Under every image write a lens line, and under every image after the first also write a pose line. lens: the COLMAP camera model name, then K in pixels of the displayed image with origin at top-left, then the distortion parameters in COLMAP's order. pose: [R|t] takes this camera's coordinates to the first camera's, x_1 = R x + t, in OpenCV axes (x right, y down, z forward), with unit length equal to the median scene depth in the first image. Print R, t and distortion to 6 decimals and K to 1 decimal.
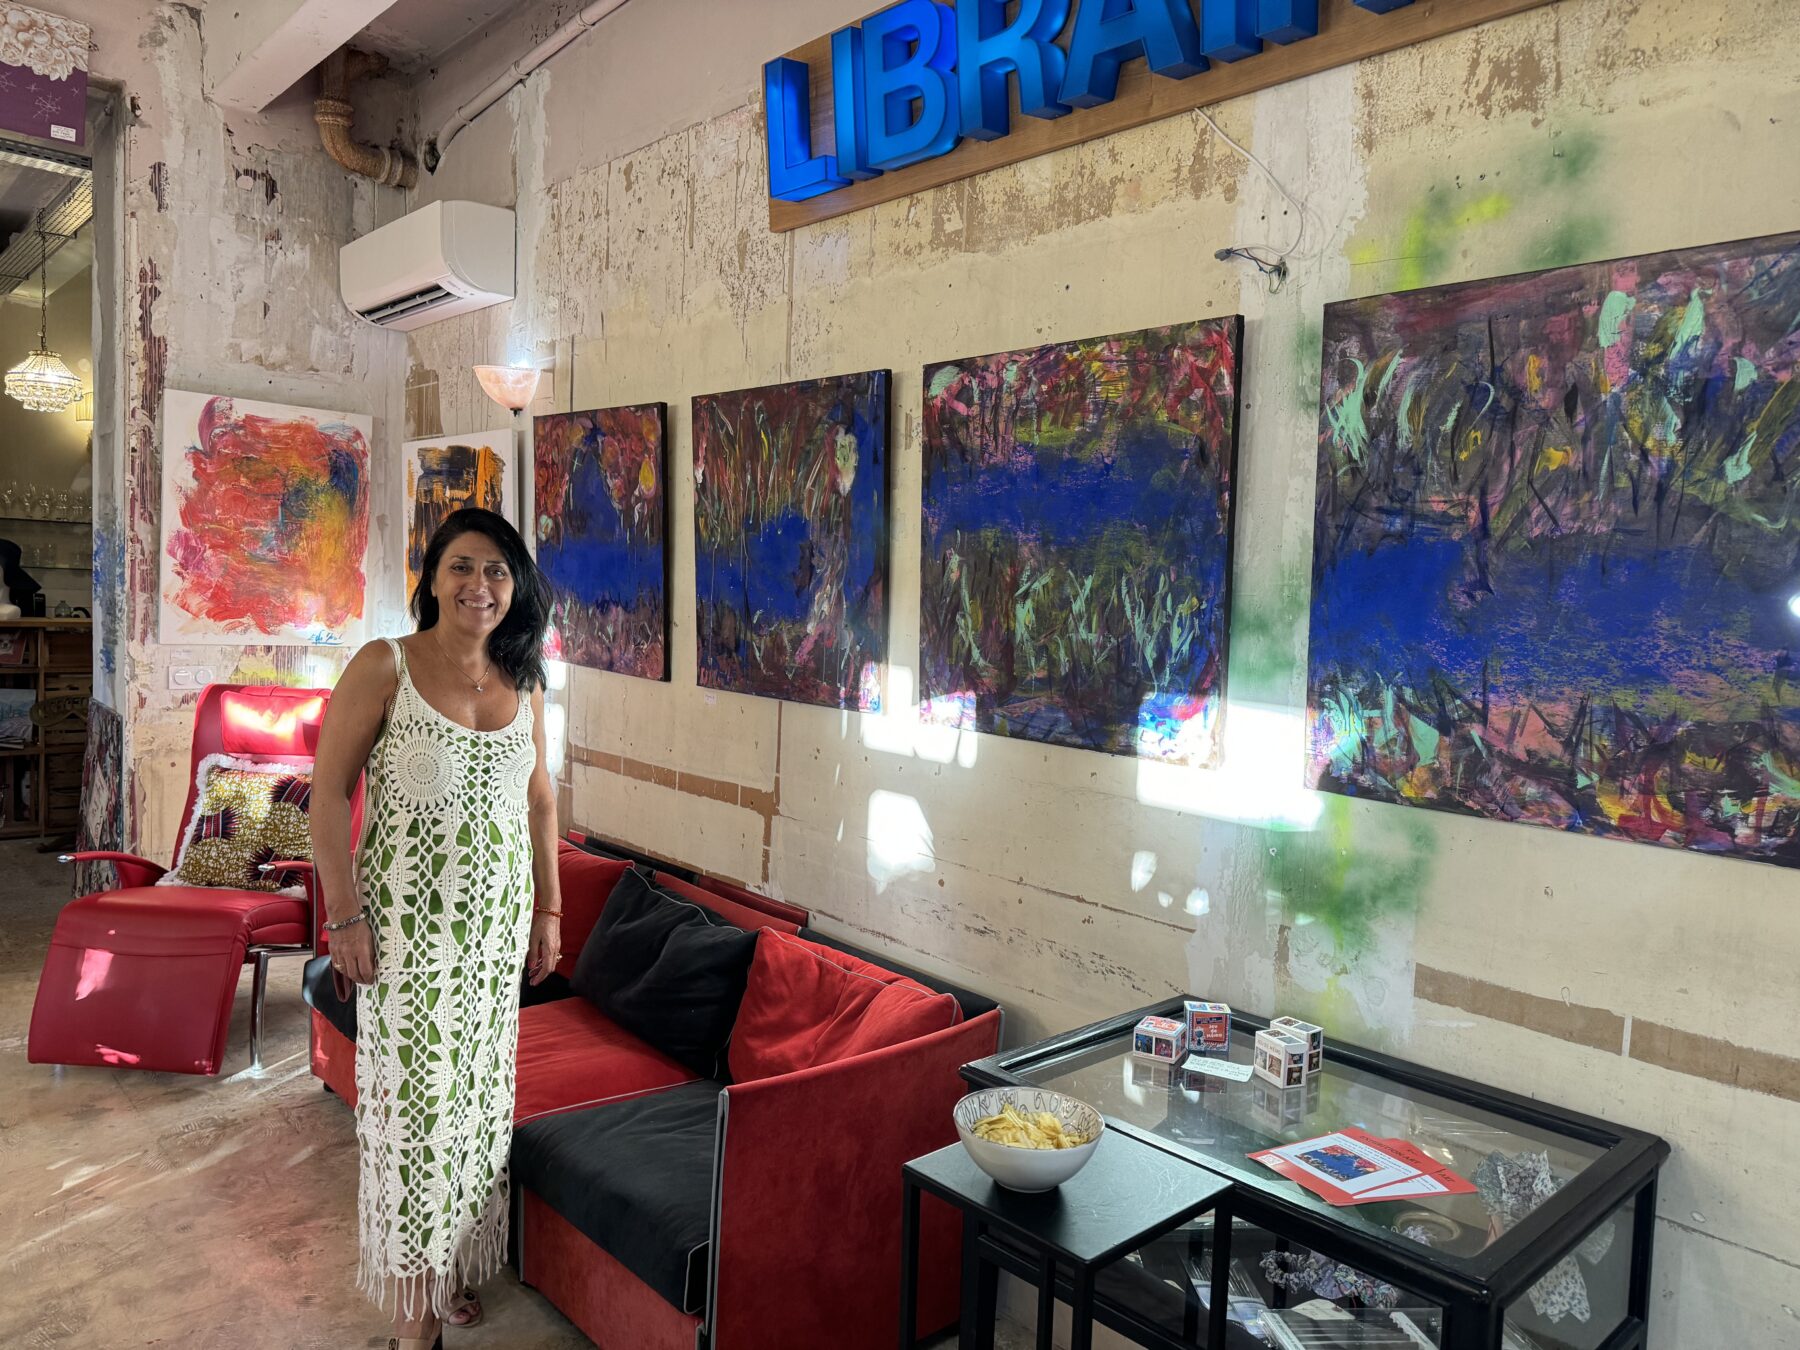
lens RADIAL K [[1234.6, 0, 896.2], [0, 1234.6, 684.1], [0, 0, 1]] dist [0.146641, -0.229270]
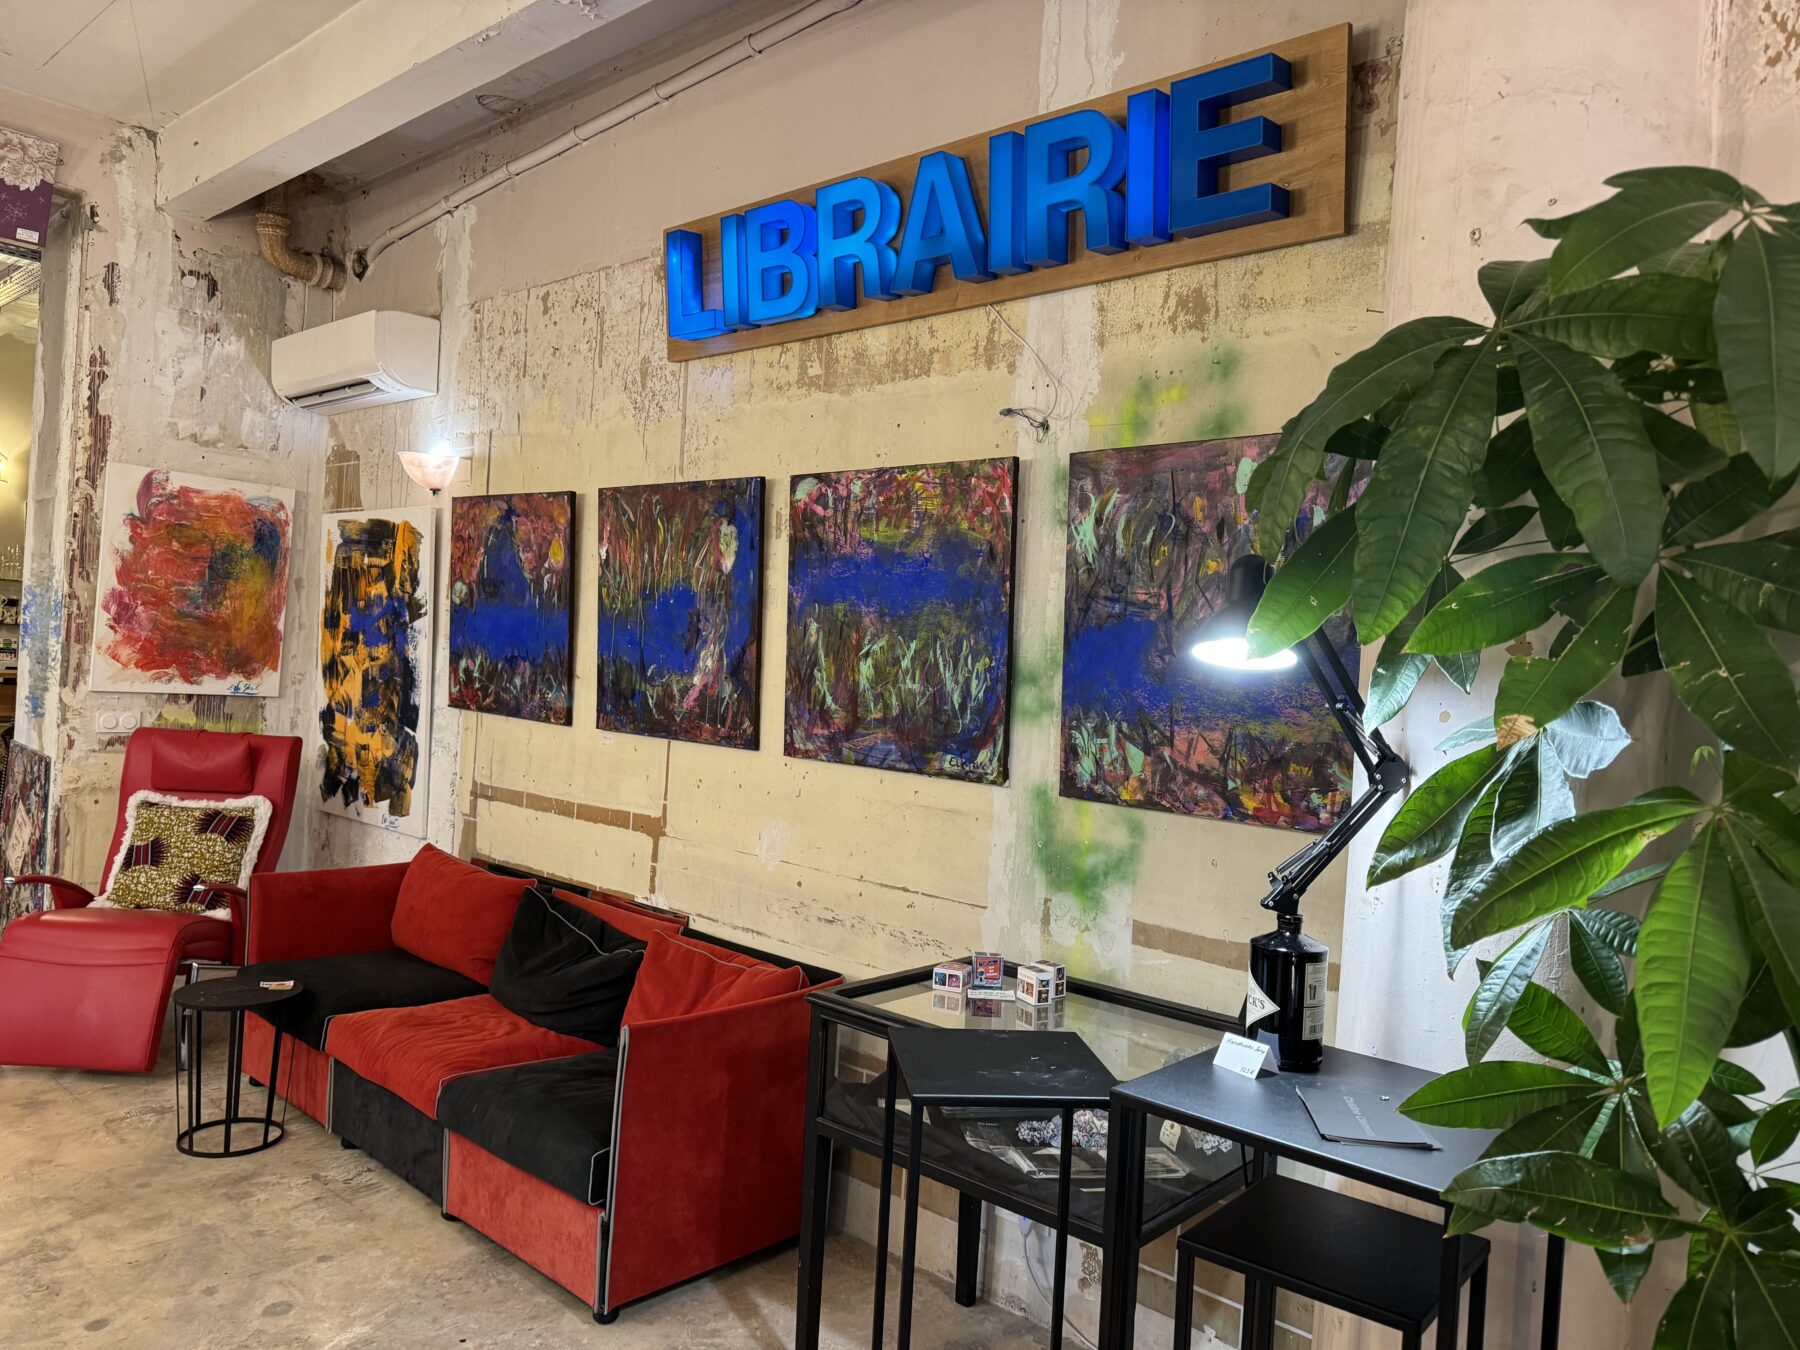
lens RADIAL K [[1234.6, 0, 896.2], [0, 1234.6, 684.1], [0, 0, 1]] dist [0.146641, -0.229270]
pose [[0.994831, 0.015325, 0.100381, 0.004701], [-0.009647, 0.998338, -0.056810, 0.027750], [-0.101085, 0.055548, 0.993326, -0.247748]]
